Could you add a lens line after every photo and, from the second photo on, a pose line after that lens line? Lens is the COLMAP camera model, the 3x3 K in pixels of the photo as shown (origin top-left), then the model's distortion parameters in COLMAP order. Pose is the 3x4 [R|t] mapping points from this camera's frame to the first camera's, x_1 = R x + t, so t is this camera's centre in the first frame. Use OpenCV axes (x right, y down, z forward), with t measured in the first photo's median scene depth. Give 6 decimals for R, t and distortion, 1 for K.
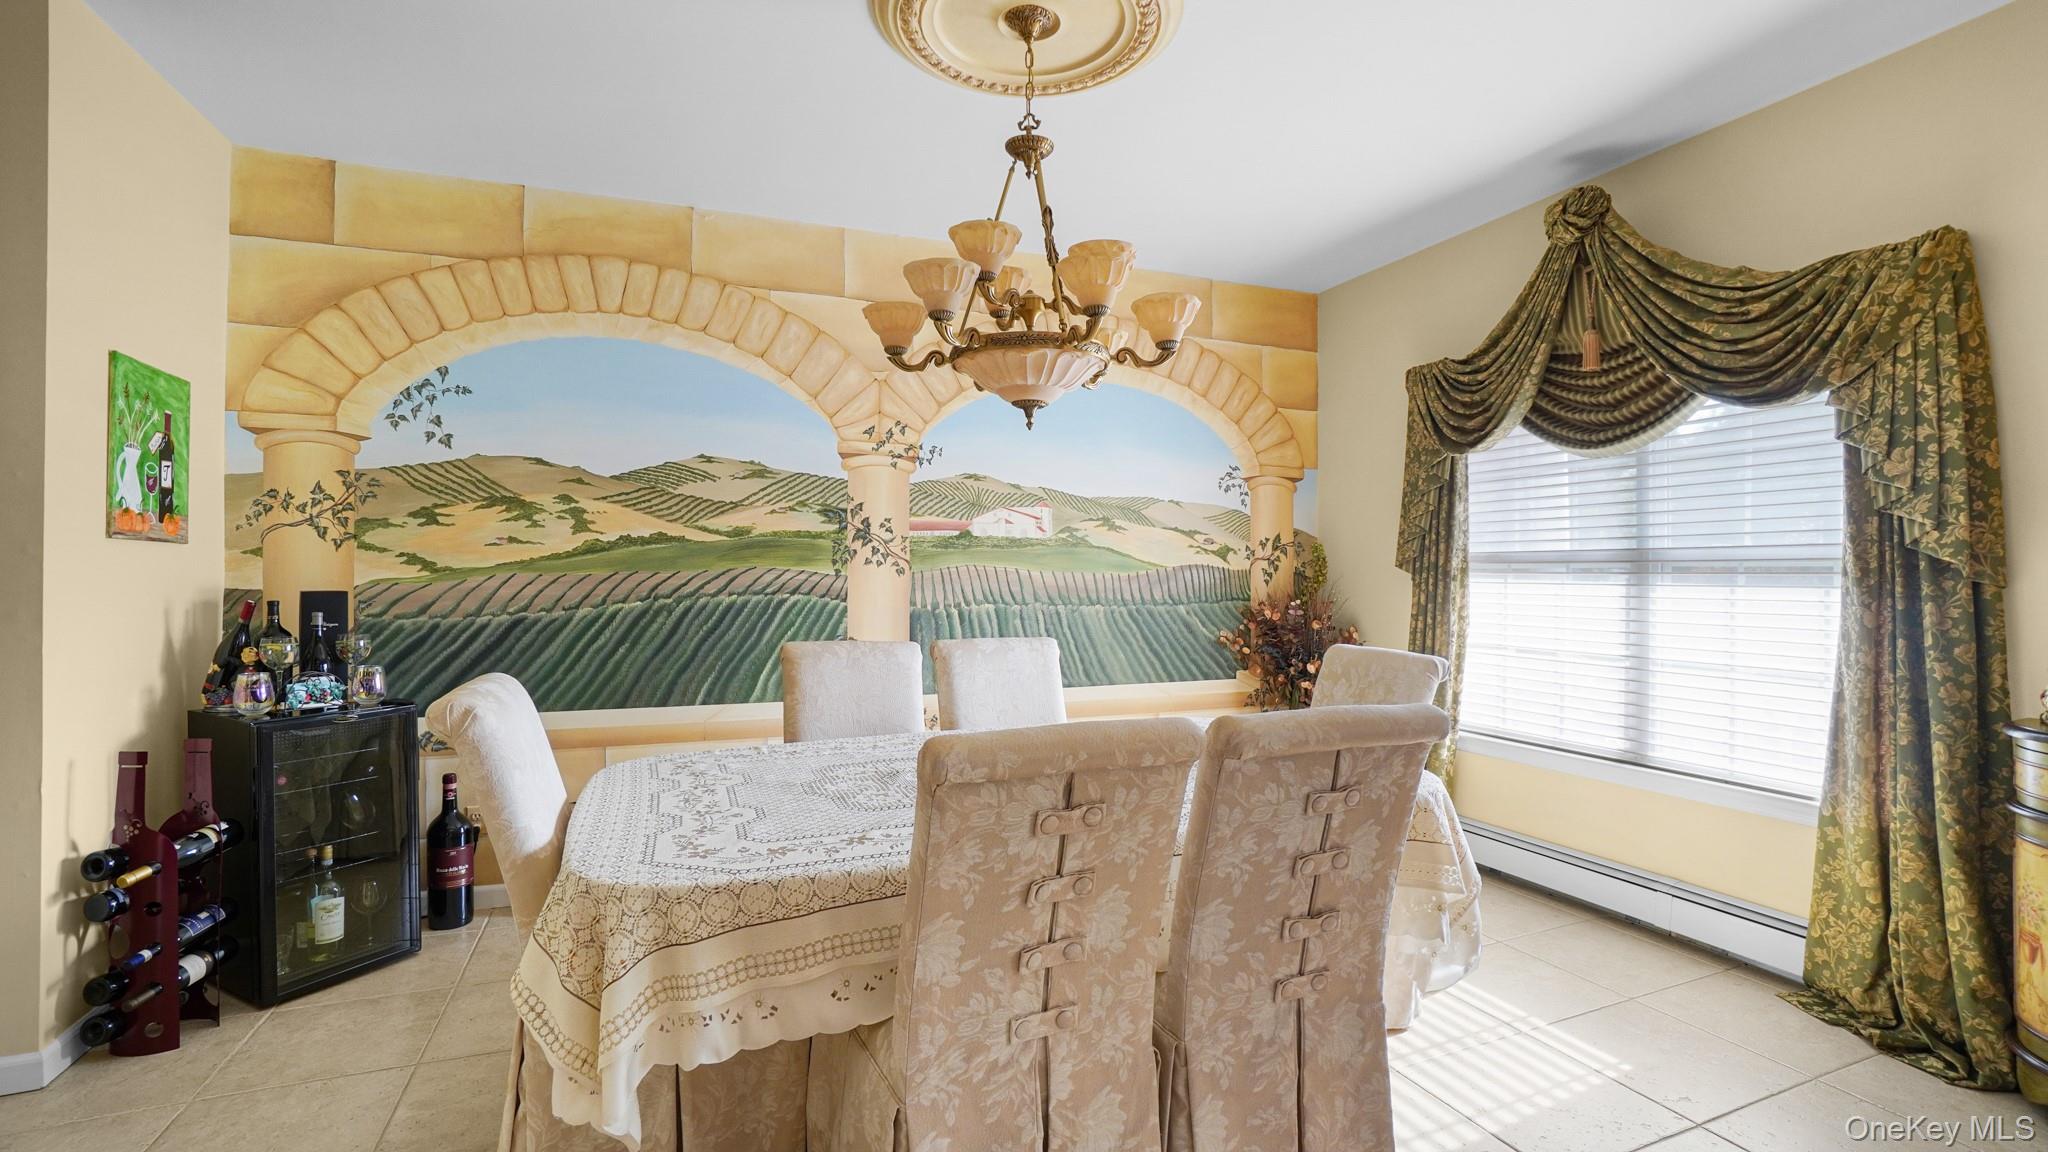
lens RADIAL K [[921.1, 0, 1023.7], [0, 921.1, 570.0], [0, 0, 1]] dist [-0.065706, 0.026214]
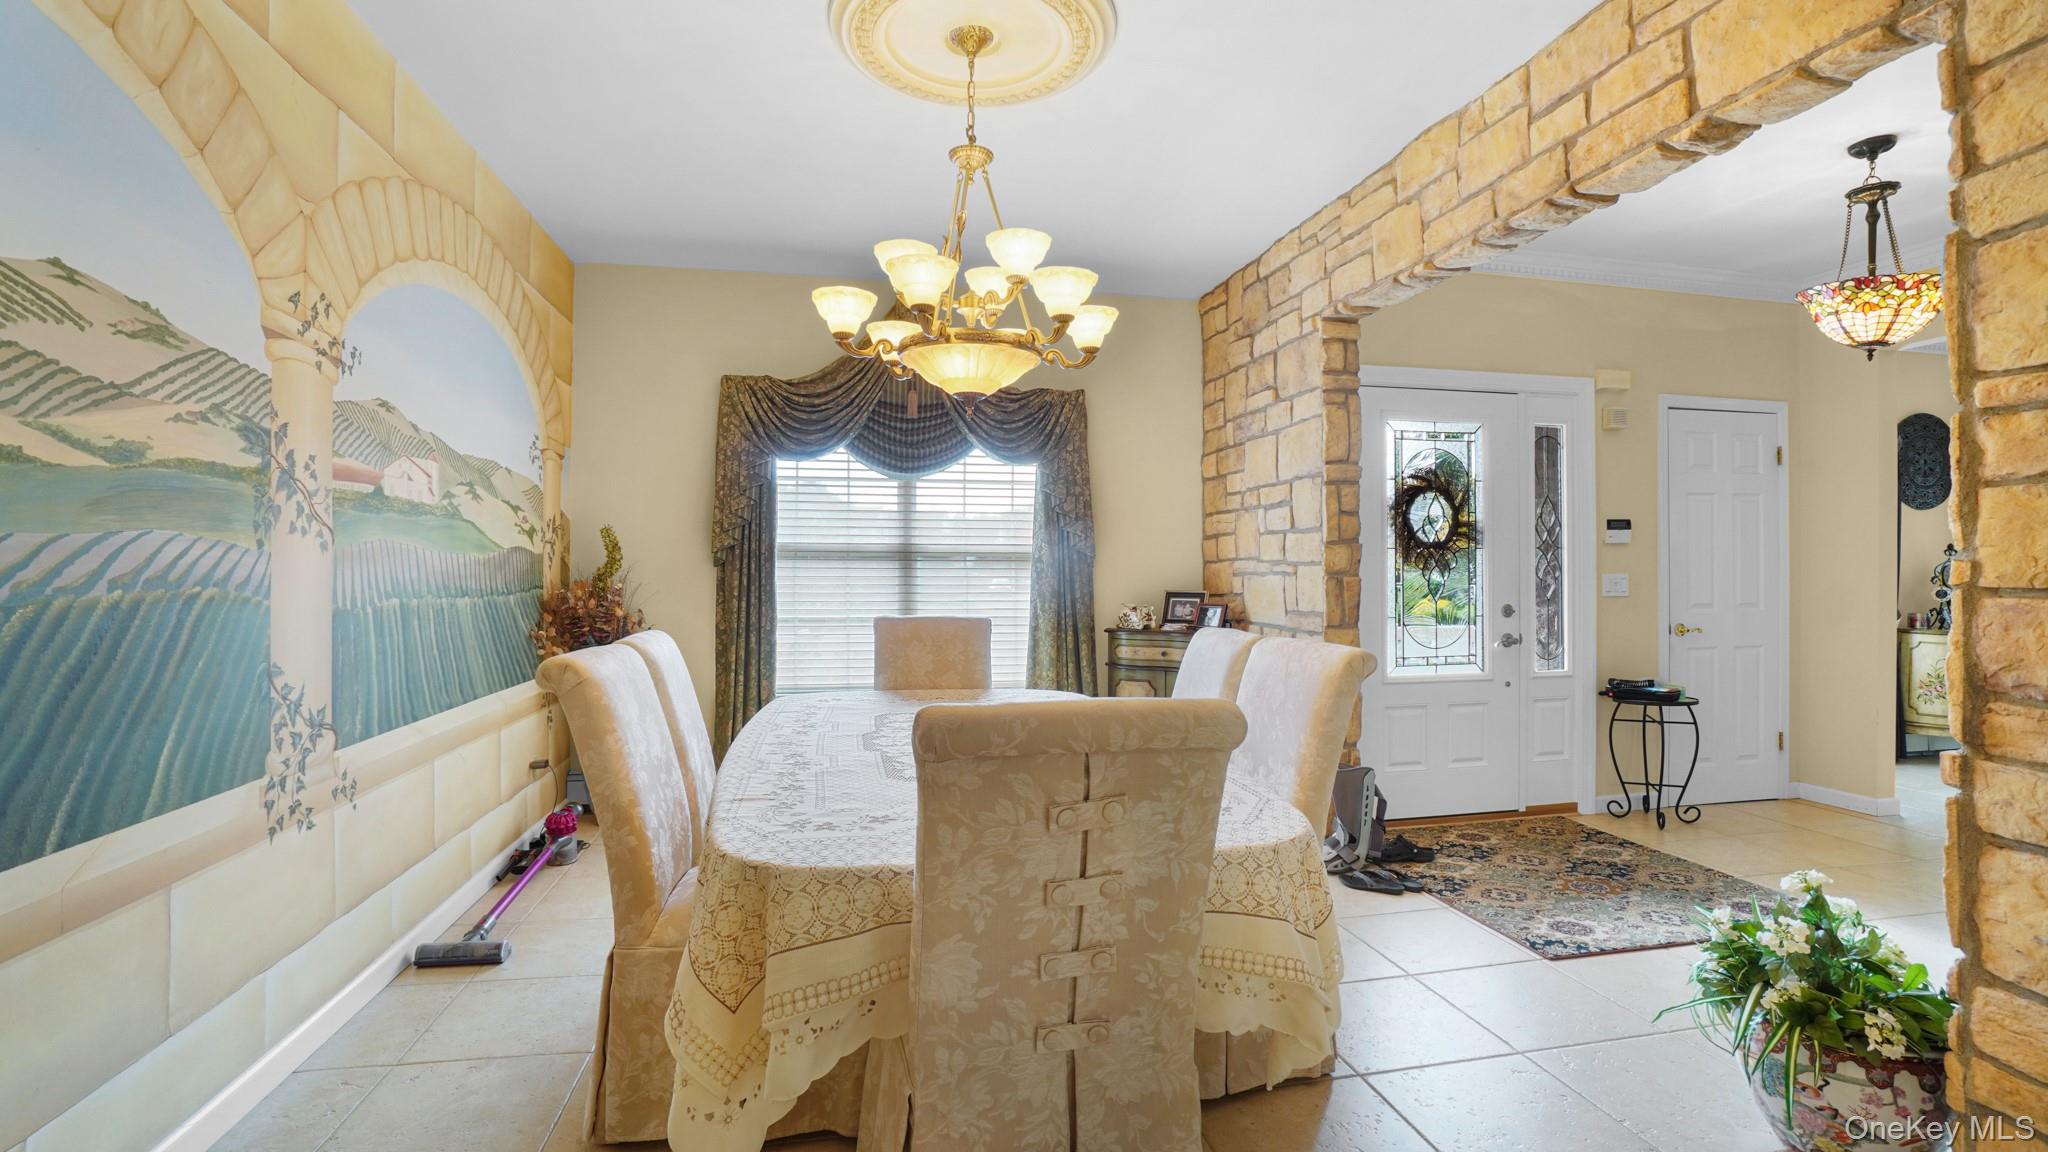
lens RADIAL K [[921.1, 0, 1023.7], [0, 921.1, 570.0], [0, 0, 1]] dist [-0.065706, 0.026214]
pose [[0.175462, -0.000961, 0.984486, -0.648944], [-0.008229, 0.999963, 0.002442, 0.012264], [-0.984452, -0.008530, 0.175447, 0.468075]]
